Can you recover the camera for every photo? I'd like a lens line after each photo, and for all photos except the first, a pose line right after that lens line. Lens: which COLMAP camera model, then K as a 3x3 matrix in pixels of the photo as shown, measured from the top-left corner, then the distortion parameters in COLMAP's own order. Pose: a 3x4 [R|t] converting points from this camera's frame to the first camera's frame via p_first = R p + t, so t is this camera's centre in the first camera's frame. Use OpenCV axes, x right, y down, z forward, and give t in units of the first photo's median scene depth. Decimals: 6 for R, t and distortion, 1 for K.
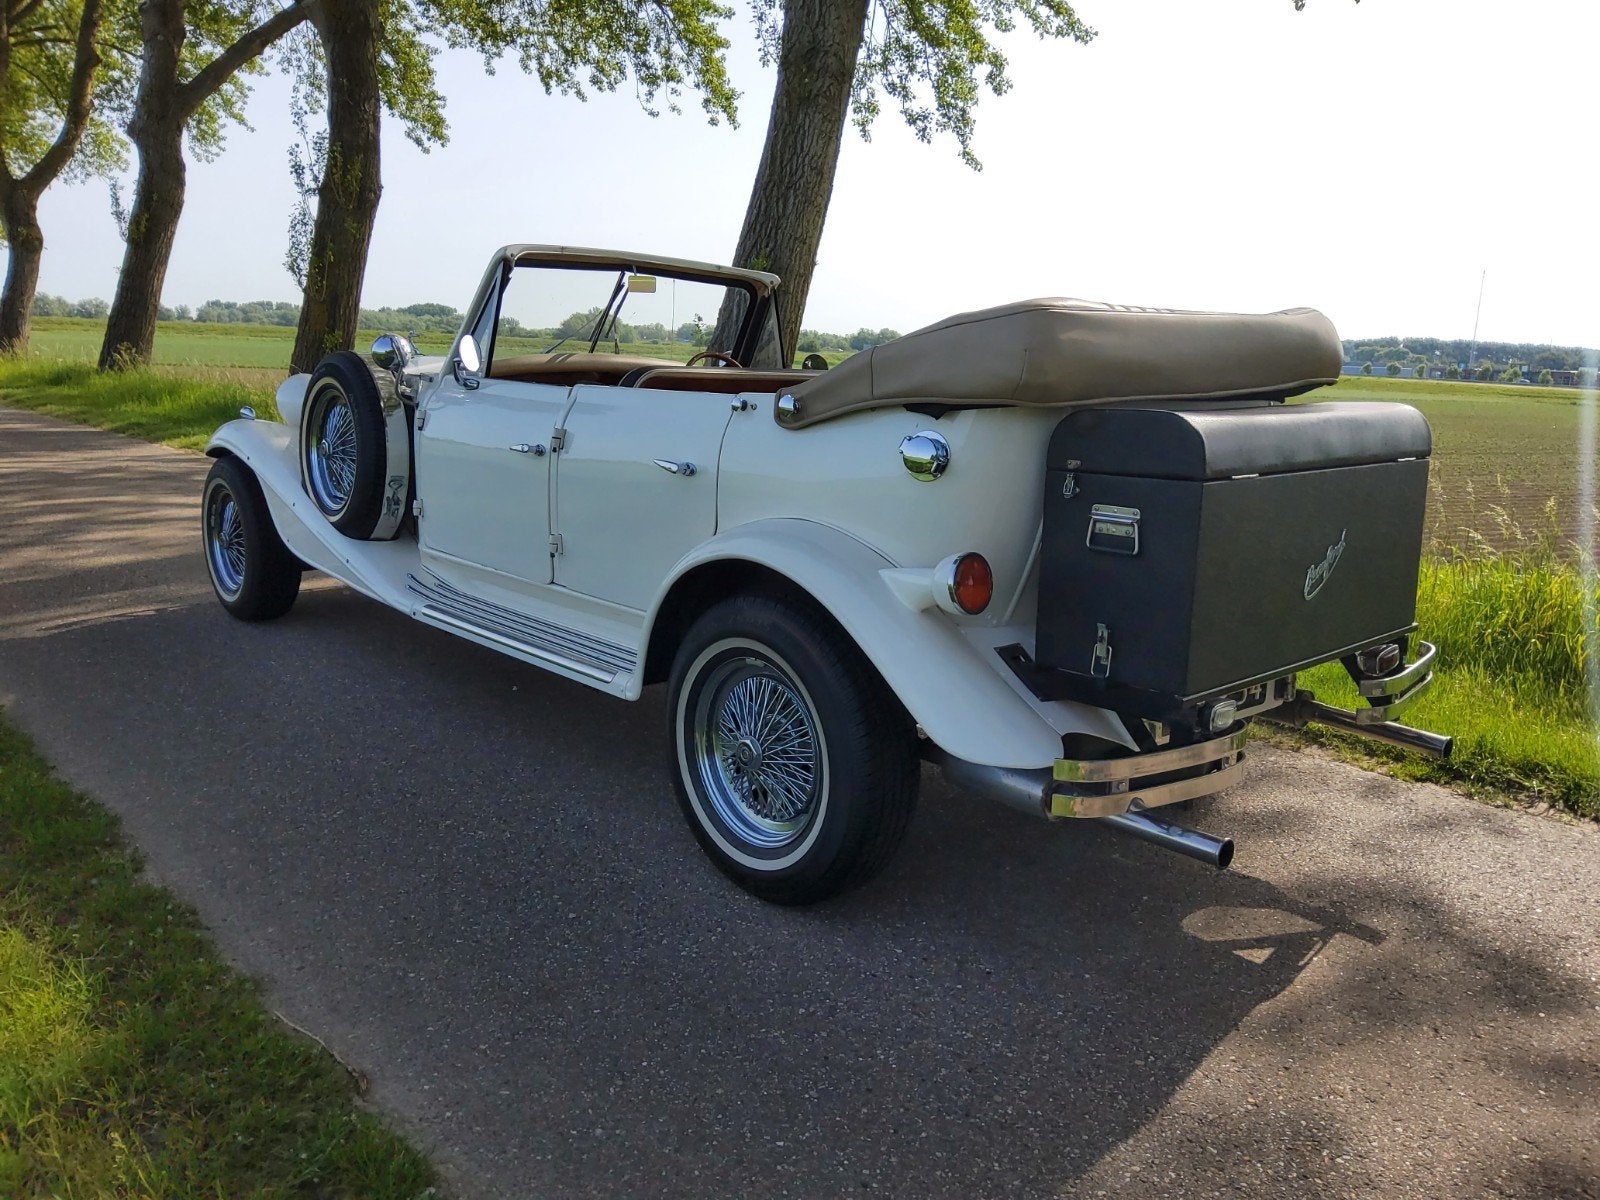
lens RADIAL K [[1206.7, 0, 803.8], [0, 1206.7, 608.0], [0, 0, 1]] dist [0.051623, -0.096461]
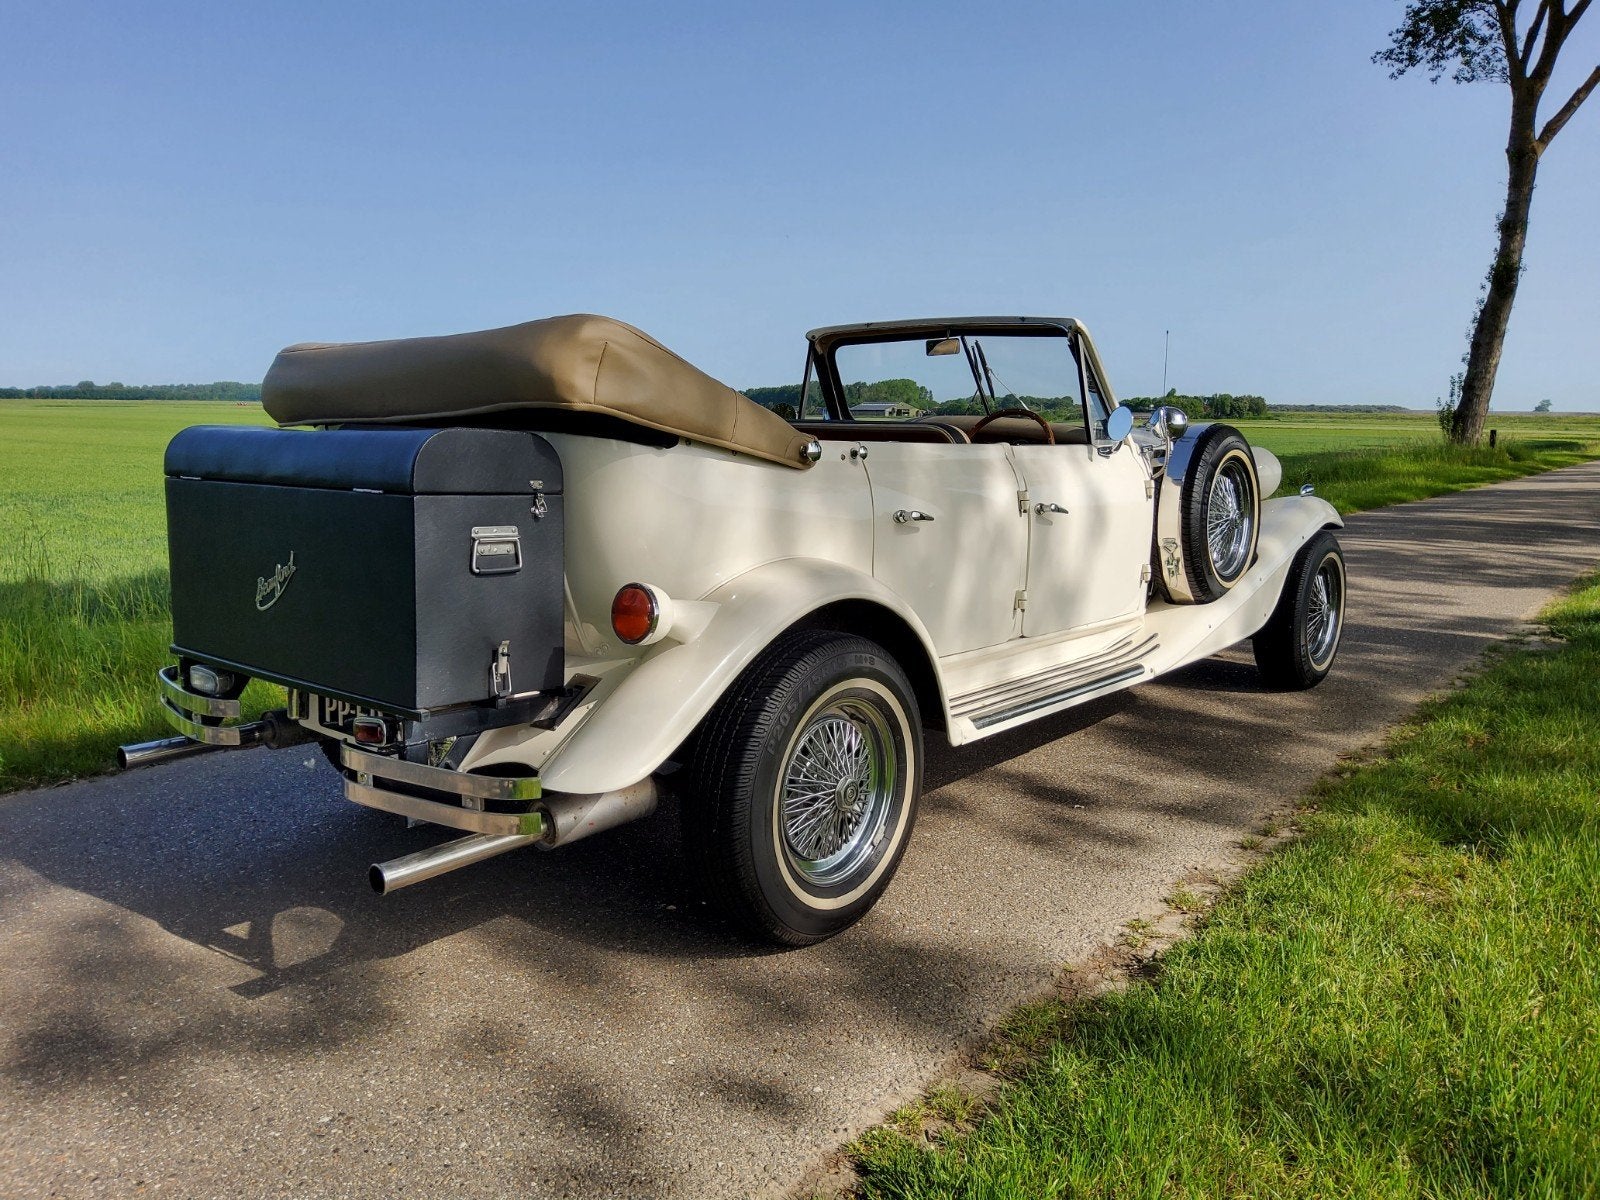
lens RADIAL K [[1198.1, 0, 807.4], [0, 1198.1, 607.6], [0, 0, 1]] dist [0.055237, -0.077233]
pose [[0.132556, 0.119197, -0.983982, 0.987713], [-0.208456, 0.973892, 0.089892, -0.131239], [0.969007, 0.193201, 0.153942, 0.857490]]
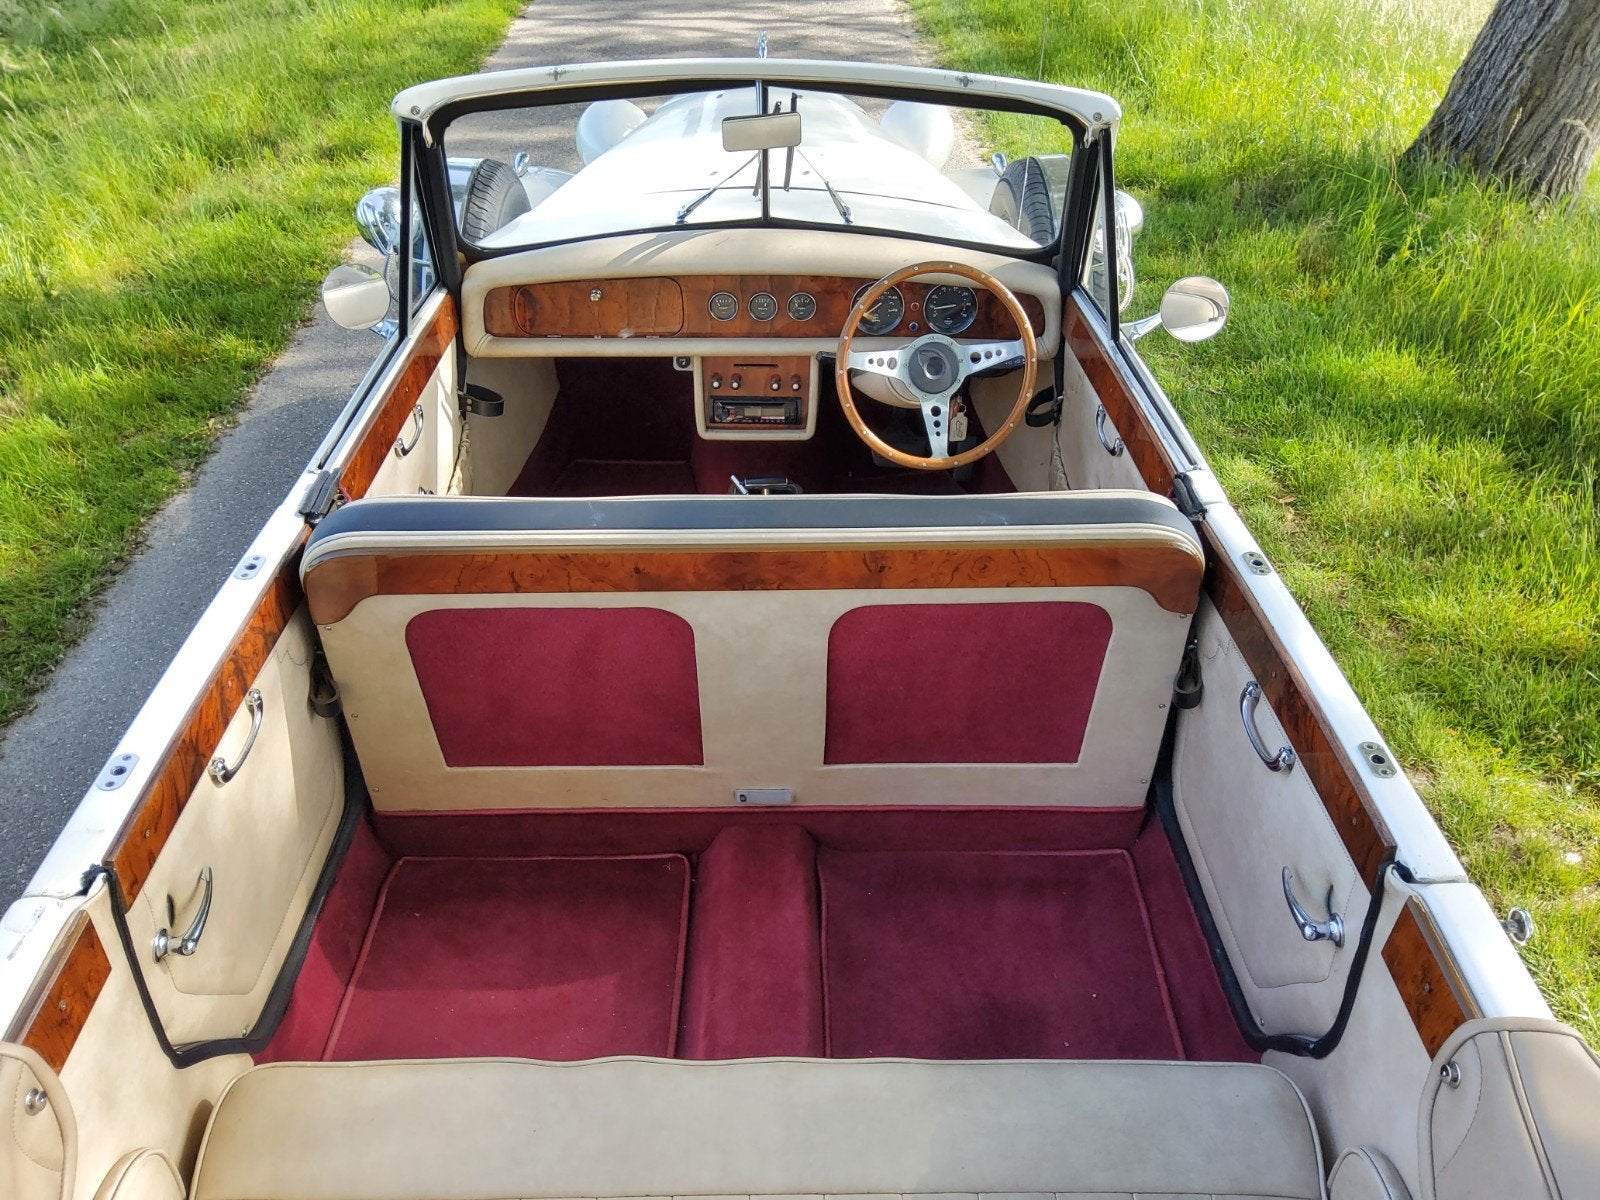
lens RADIAL K [[1206.7, 0, 803.8], [0, 1206.7, 608.0], [0, 0, 1]] dist [0.051623, -0.096461]
pose [[0.753122, 0.361720, -0.549514, 0.230690], [-0.115948, 0.895185, 0.430349, -0.341308], [0.647582, -0.260390, 0.716124, 0.689083]]
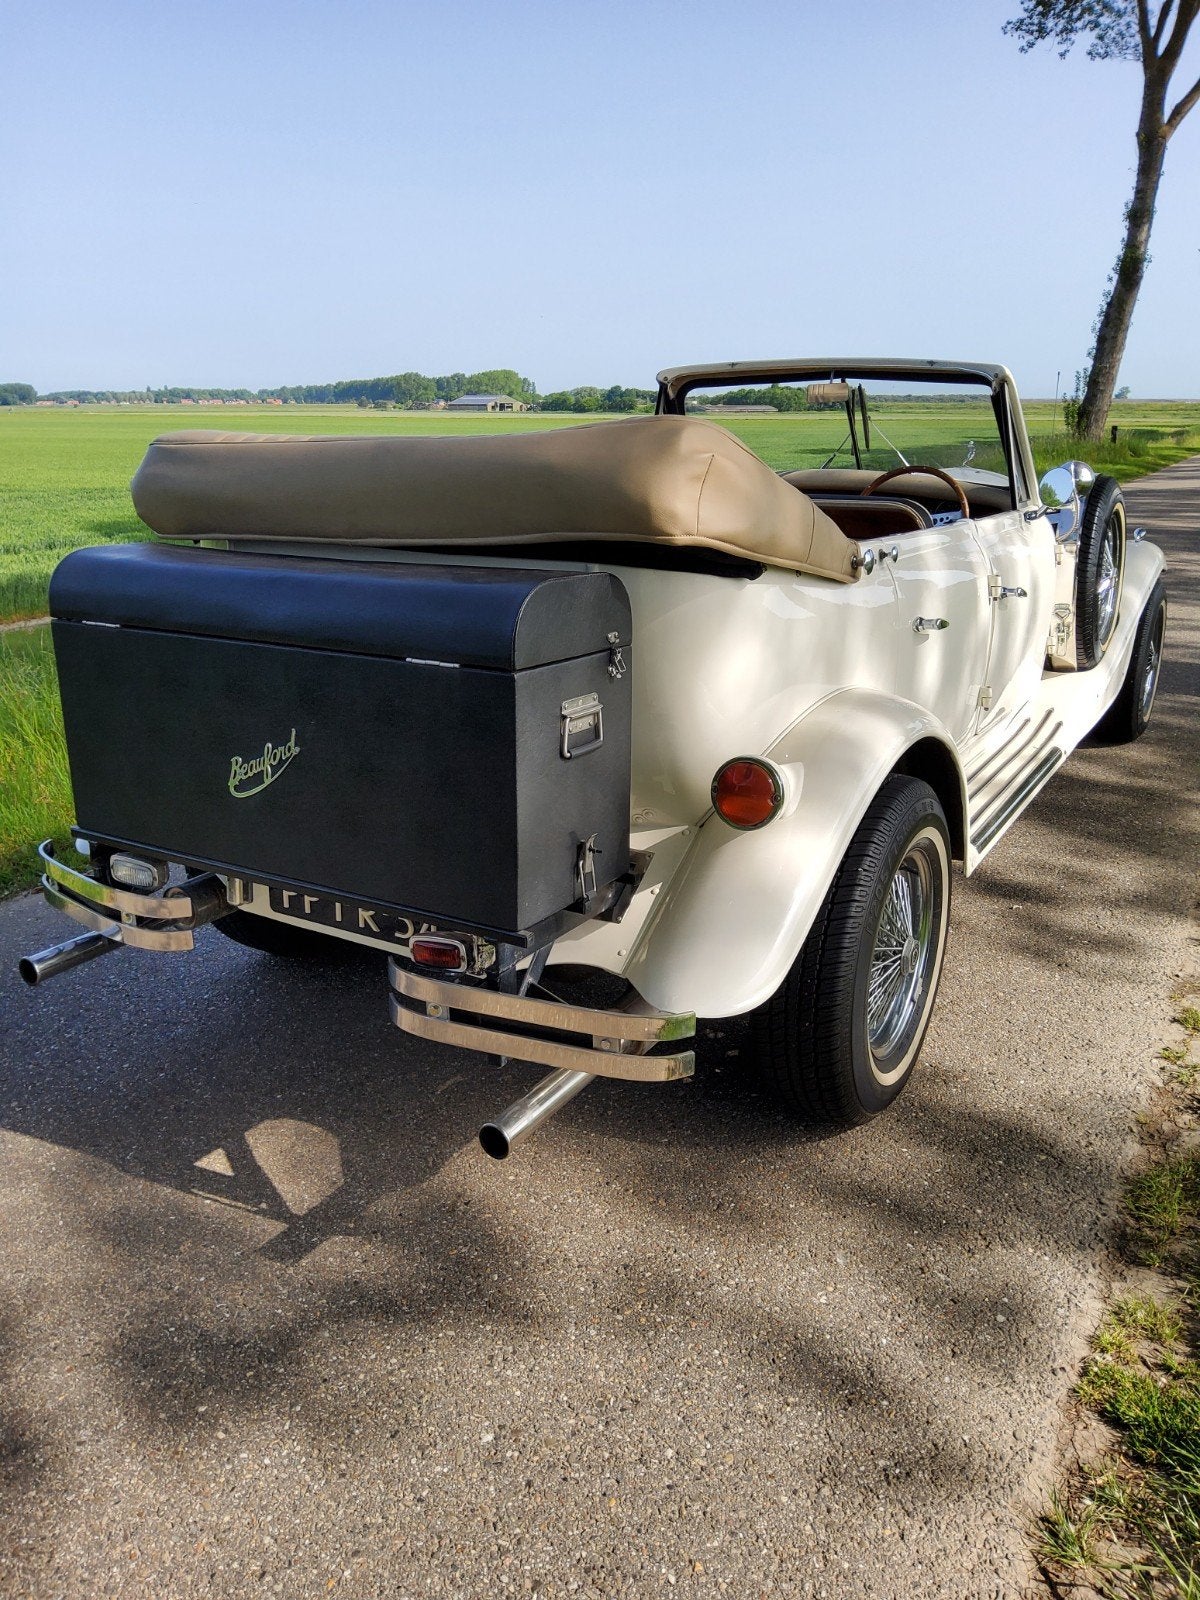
lens RADIAL K [[1204.6, 0, 600.0], [0, 1204.6, 800.0], [0, 0, 1]] dist [0.032351, -0.051560]
pose [[0.282401, 0.256514, -0.924365, 0.823811], [-0.184364, 0.960136, 0.210116, -0.147122], [0.941414, 0.111082, 0.318436, 0.644024]]
